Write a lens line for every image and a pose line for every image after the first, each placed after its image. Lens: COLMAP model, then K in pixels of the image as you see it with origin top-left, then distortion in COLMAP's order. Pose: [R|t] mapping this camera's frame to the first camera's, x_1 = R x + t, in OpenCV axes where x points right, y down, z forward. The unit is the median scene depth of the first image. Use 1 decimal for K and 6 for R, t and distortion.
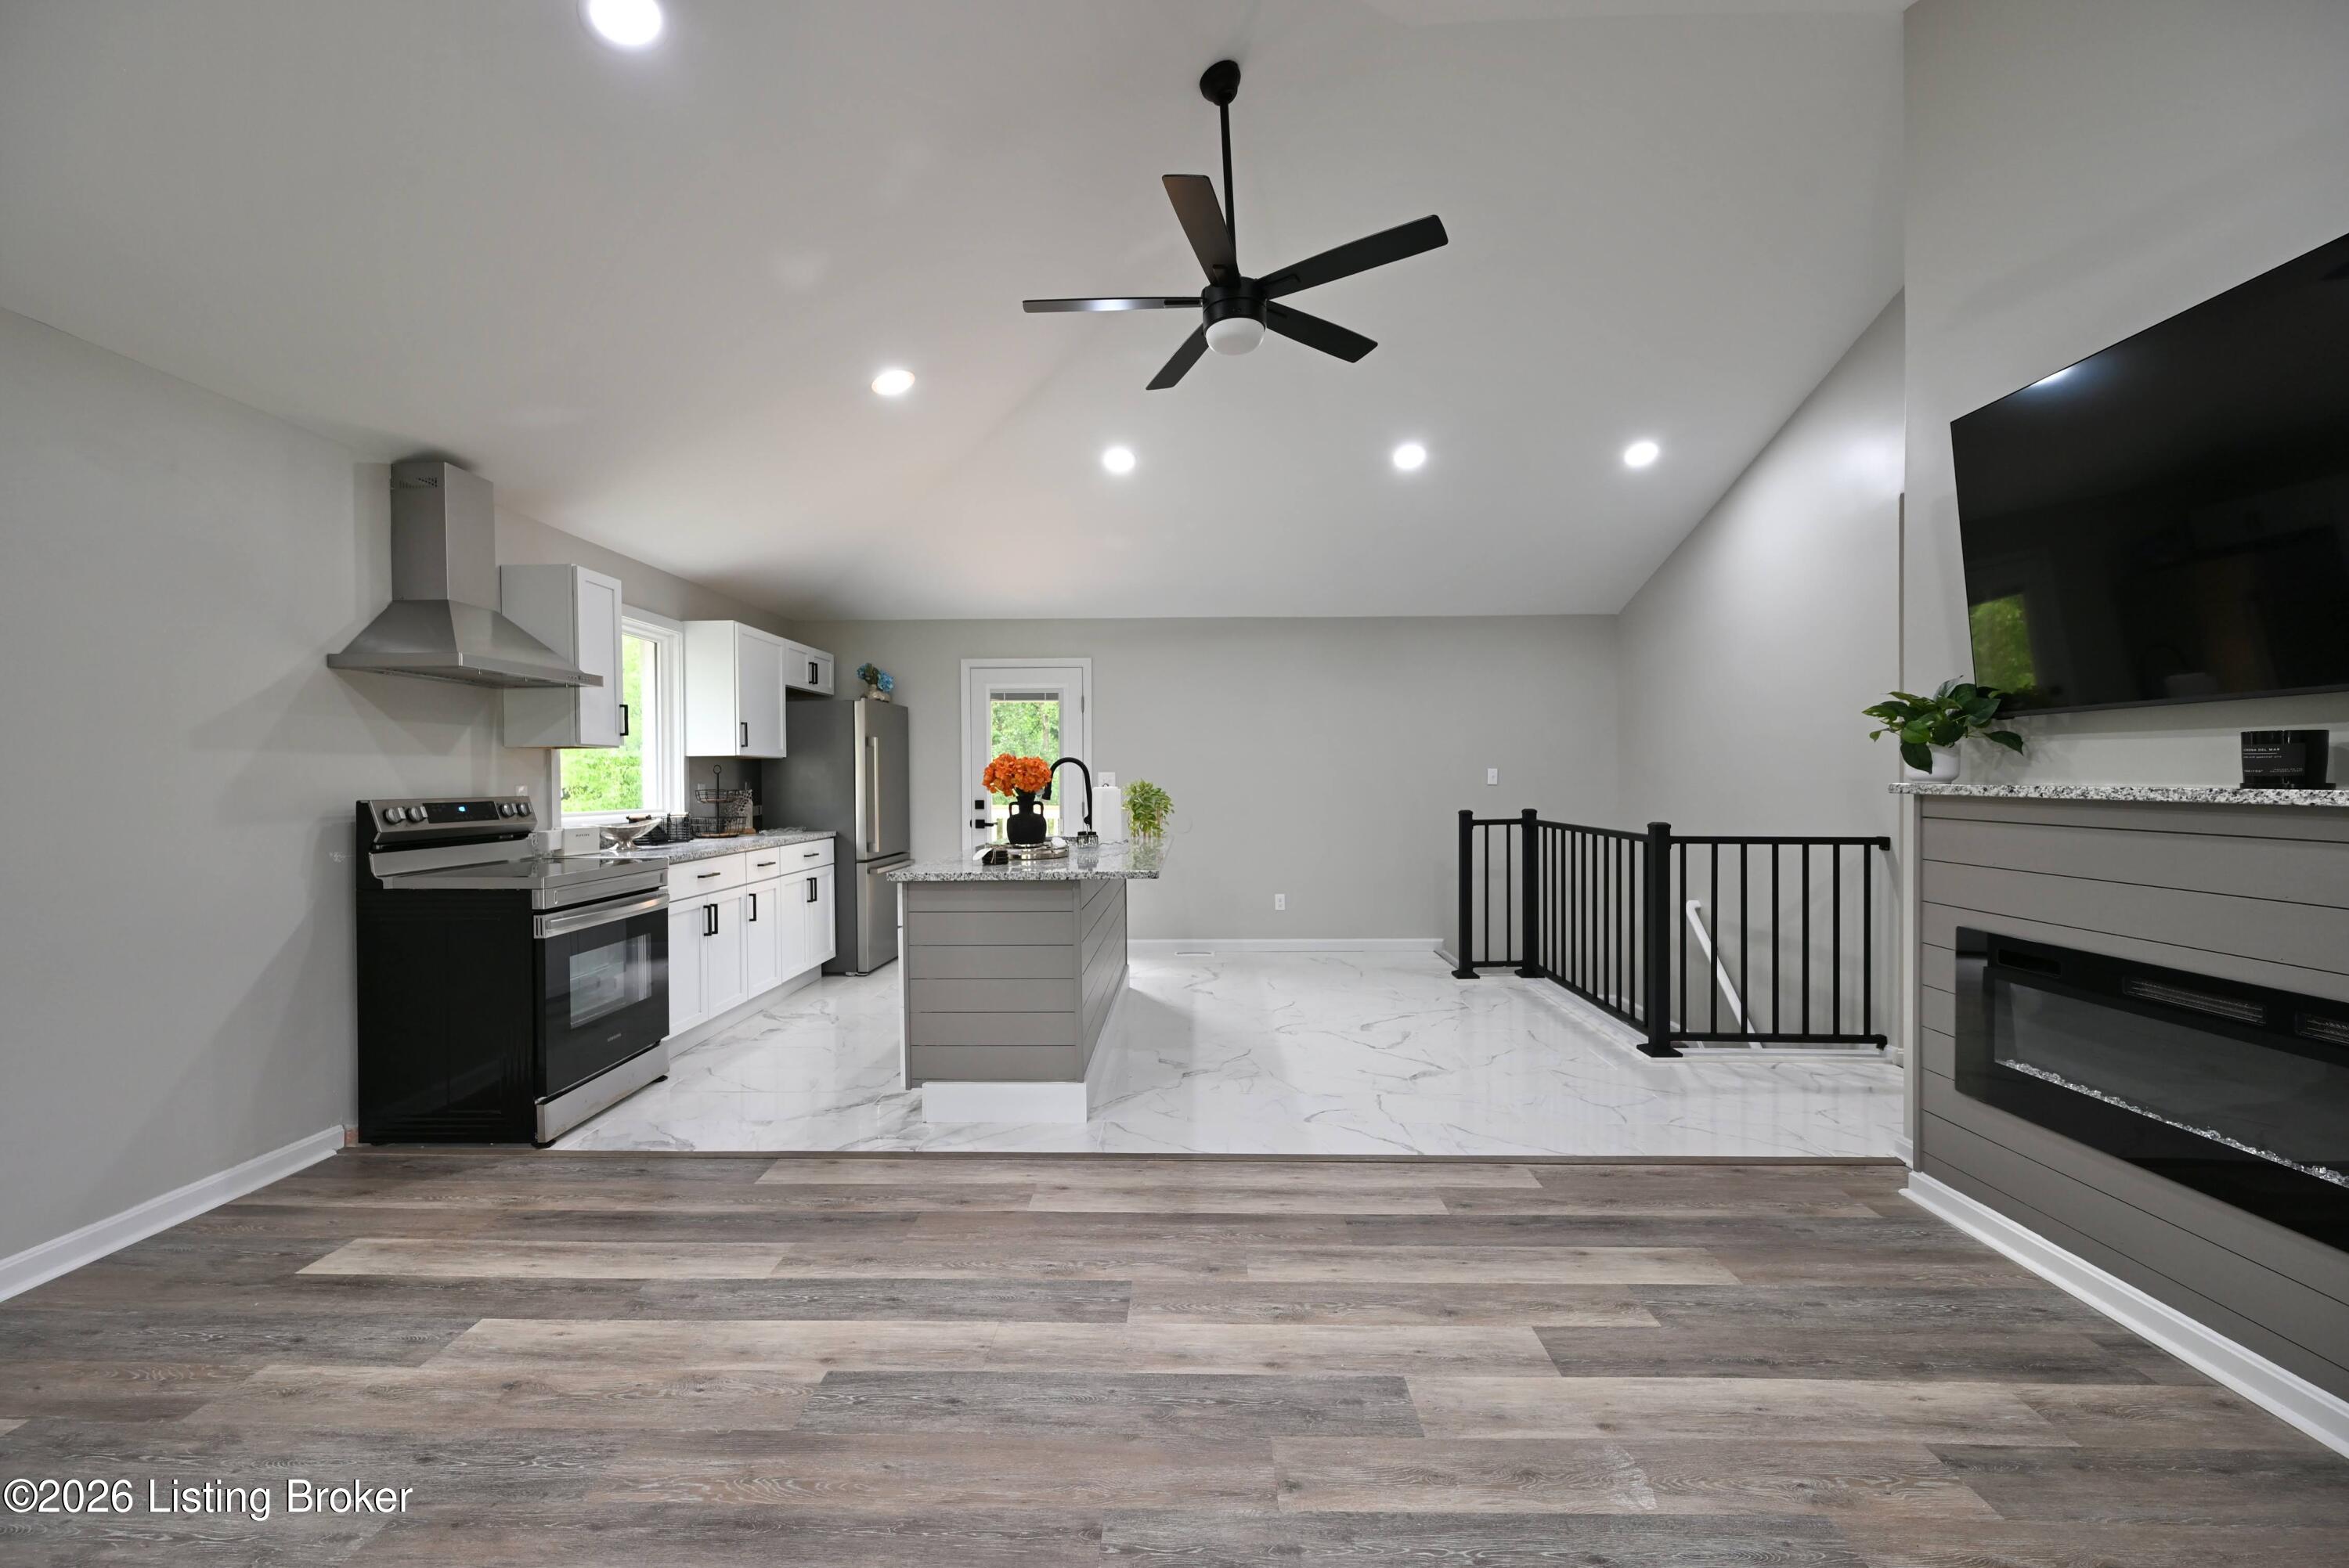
lens RADIAL K [[922.0, 0, 1174.5], [0, 922.0, 784.0], [0, 0, 1]] dist [-0.000659, 0.000175]
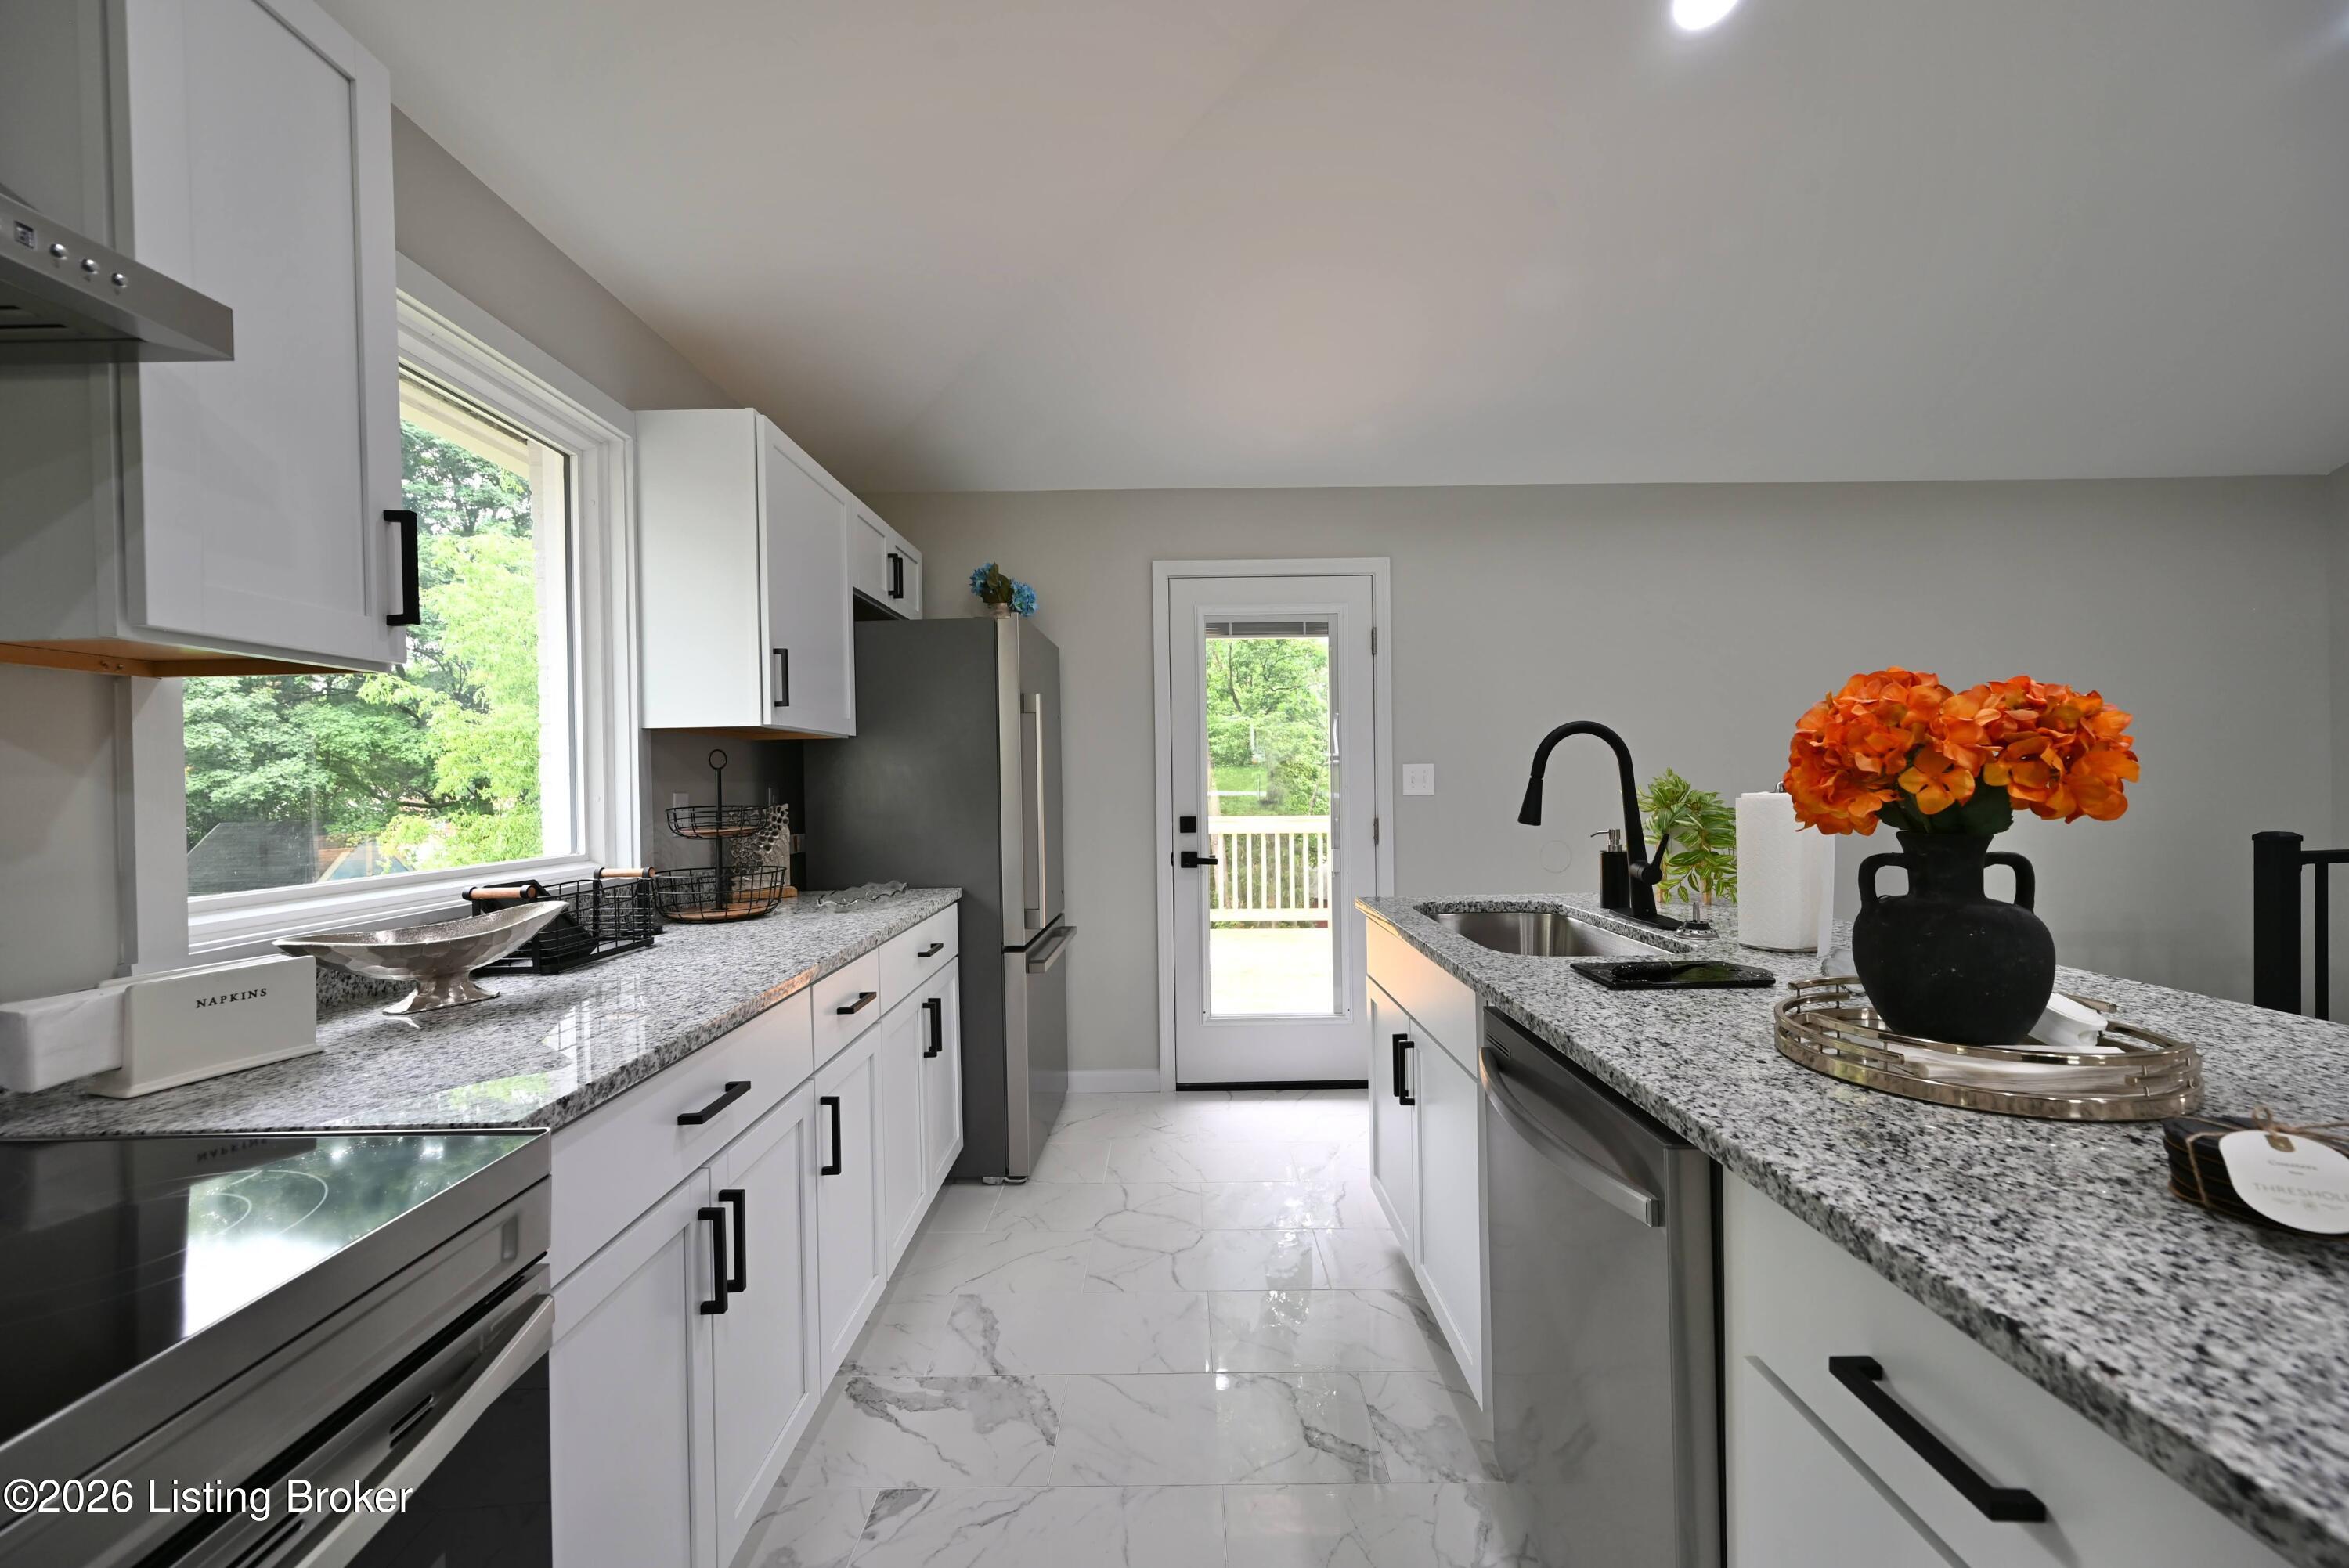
lens RADIAL K [[922.0, 0, 1174.5], [0, 922.0, 784.0], [0, 0, 1]] dist [-0.000659, 0.000175]
pose [[0.999693, -0.009101, 0.023061, -0.274805], [0.009127, 0.999958, -0.001009, -0.001806], [-0.023051, 0.001219, 0.999734, 0.530215]]
